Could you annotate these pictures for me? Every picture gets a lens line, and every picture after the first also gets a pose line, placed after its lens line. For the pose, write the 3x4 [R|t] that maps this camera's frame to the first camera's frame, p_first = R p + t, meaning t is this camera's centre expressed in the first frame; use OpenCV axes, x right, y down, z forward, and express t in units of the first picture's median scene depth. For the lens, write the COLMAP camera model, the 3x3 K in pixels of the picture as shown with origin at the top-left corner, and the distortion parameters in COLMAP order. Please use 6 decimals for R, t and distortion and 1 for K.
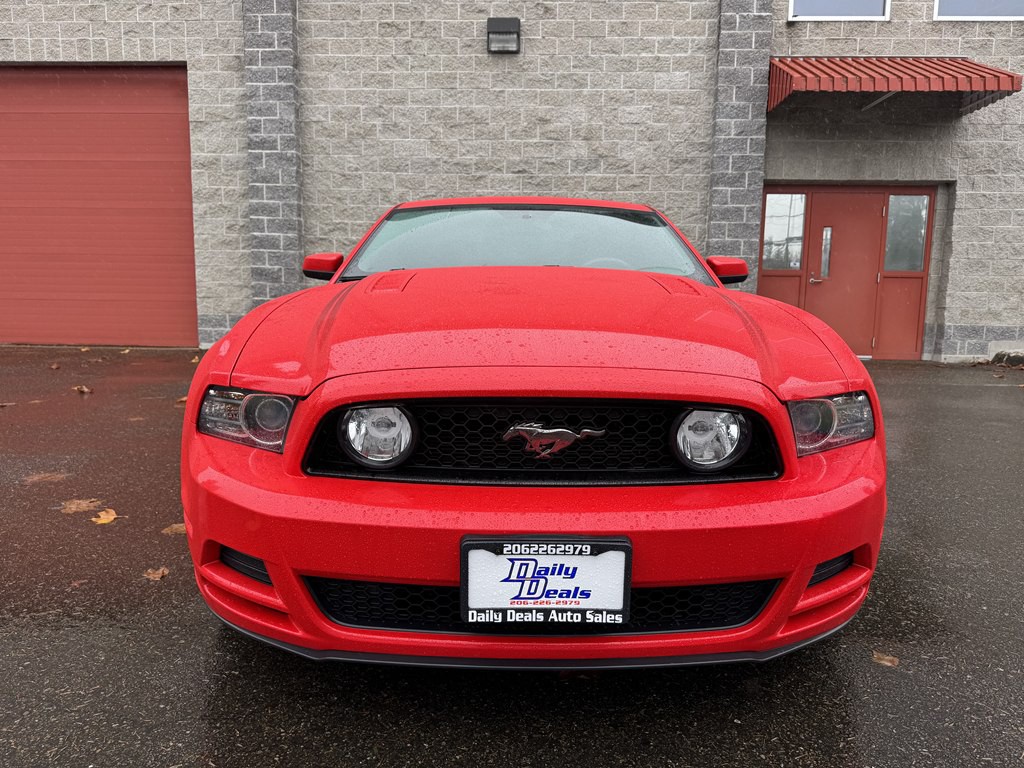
lens RADIAL K [[767.2, 0, 511.9], [0, 767.2, 385.6], [0, 0, 1]] dist [0.065269, -0.079138]
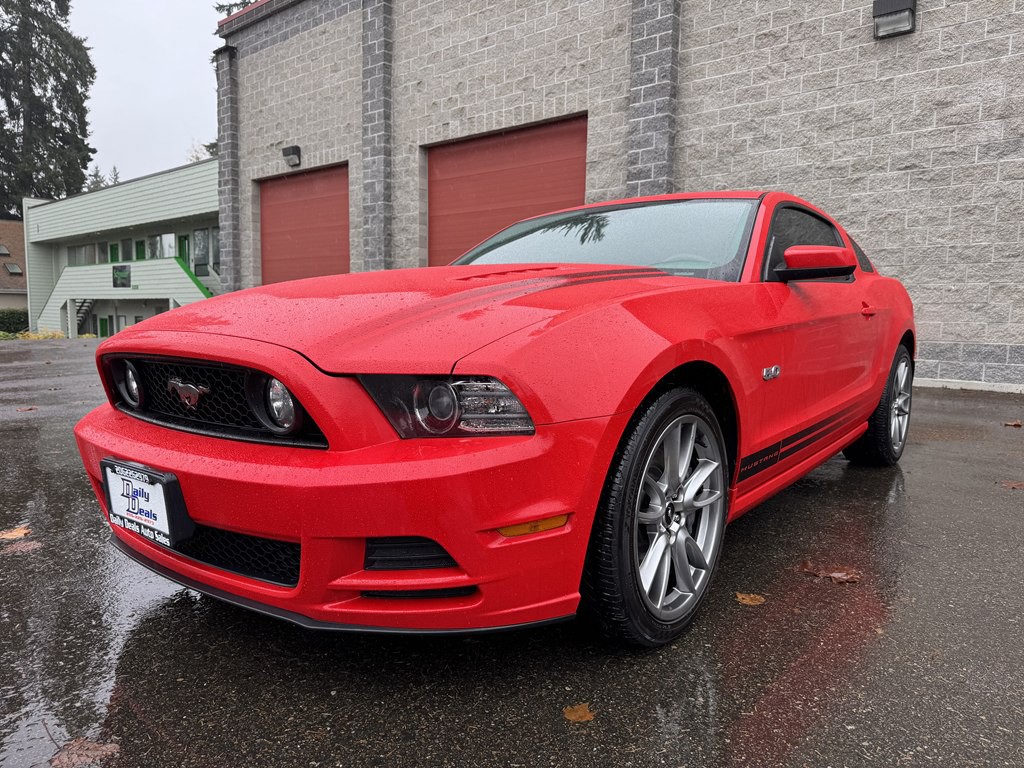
lens RADIAL K [[751.9, 0, 507.4], [0, 751.9, 384.6], [0, 0, 1]] dist [0.076725, -0.063984]
pose [[0.788022, 0.054740, -0.613208, 0.198410], [-0.077673, 0.996920, -0.010823, 0.006404], [0.610727, 0.056158, 0.789847, 0.070649]]
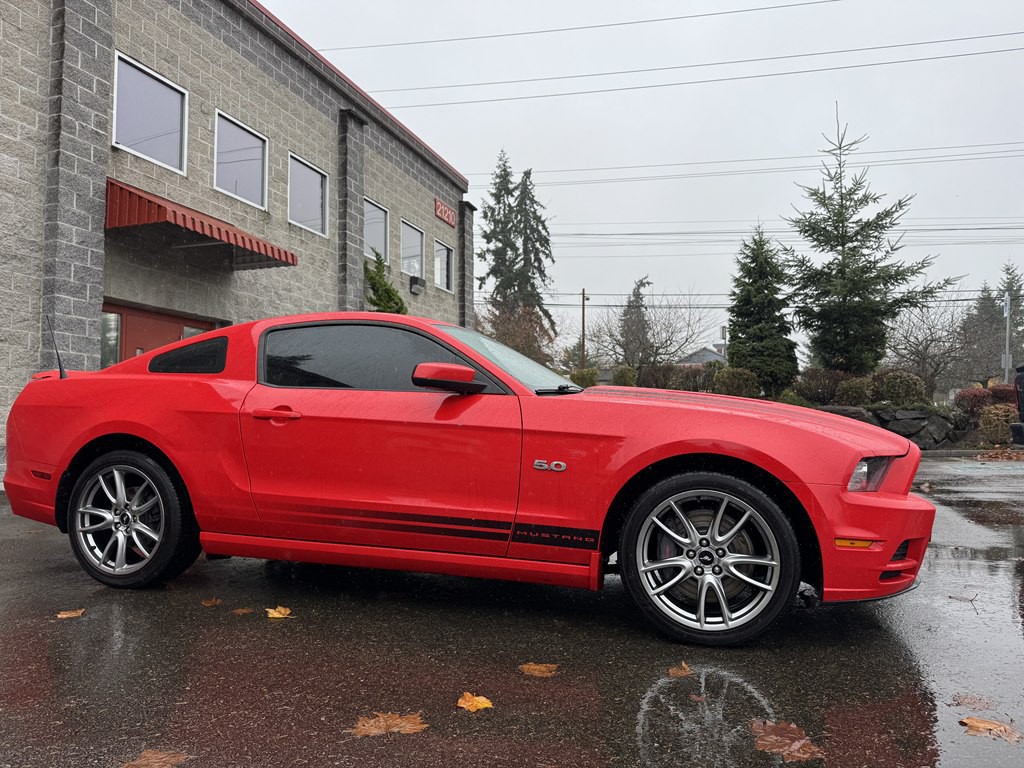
lens RADIAL K [[756.7, 0, 512.0], [0, 756.7, 384.0], [0, 0, 1]] dist [0.084207, -0.060519]
pose [[0.292413, 0.046012, 0.955184, -0.429719], [0.109319, 0.990686, -0.081188, -0.022287], [-0.950023, 0.128160, 0.284660, 0.253296]]
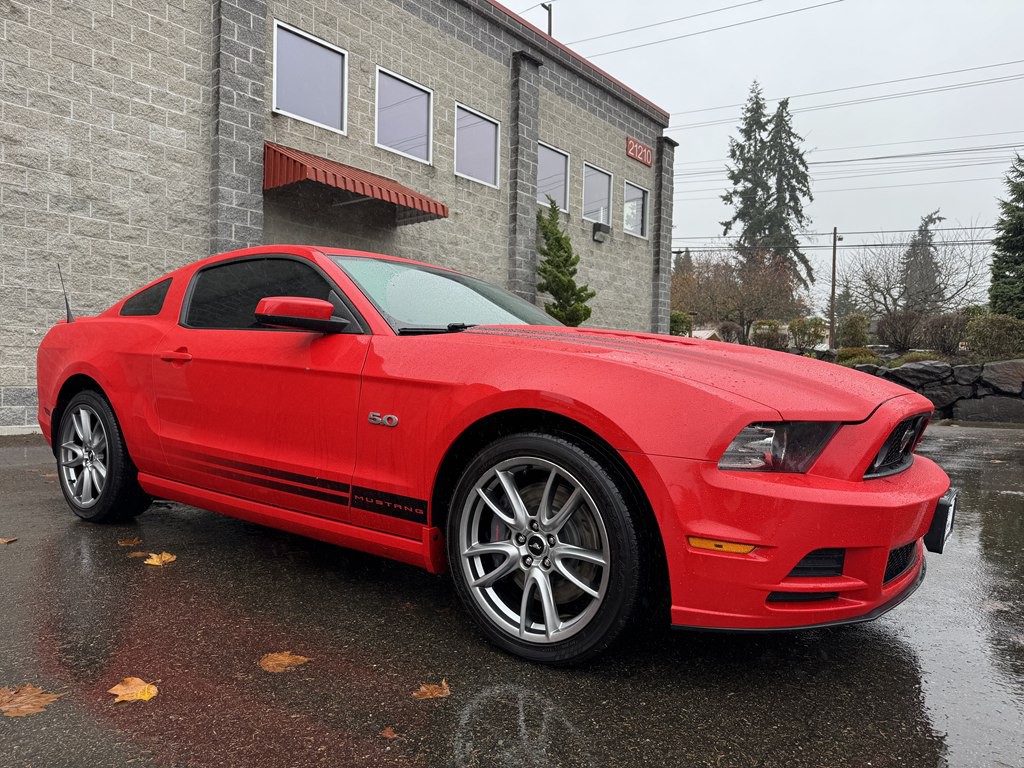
lens RADIAL K [[751.9, 0, 507.4], [0, 751.9, 384.6], [0, 0, 1]] dist [0.076725, -0.063984]
pose [[0.604865, -0.003501, 0.796320, -0.289827], [0.076977, 0.995564, -0.054093, -0.005556], [-0.792599, 0.094017, 0.602452, 0.130395]]
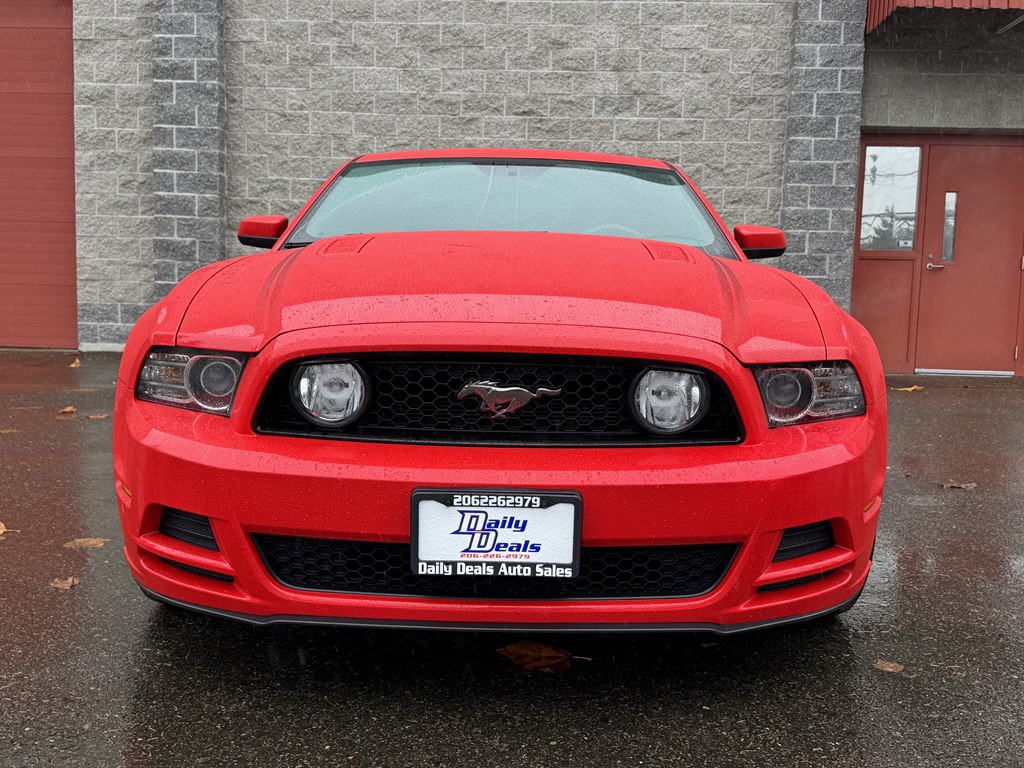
lens RADIAL K [[1140.2, 0, 512.0], [0, 1140.2, 384.0], [0, 0, 1]] dist [0.167586, -0.324282]
pose [[0.999871, 0.012163, -0.010468, 0.012521], [-0.012530, 0.999281, -0.035797, 0.017885], [0.010025, 0.035924, 0.999304, -0.079495]]
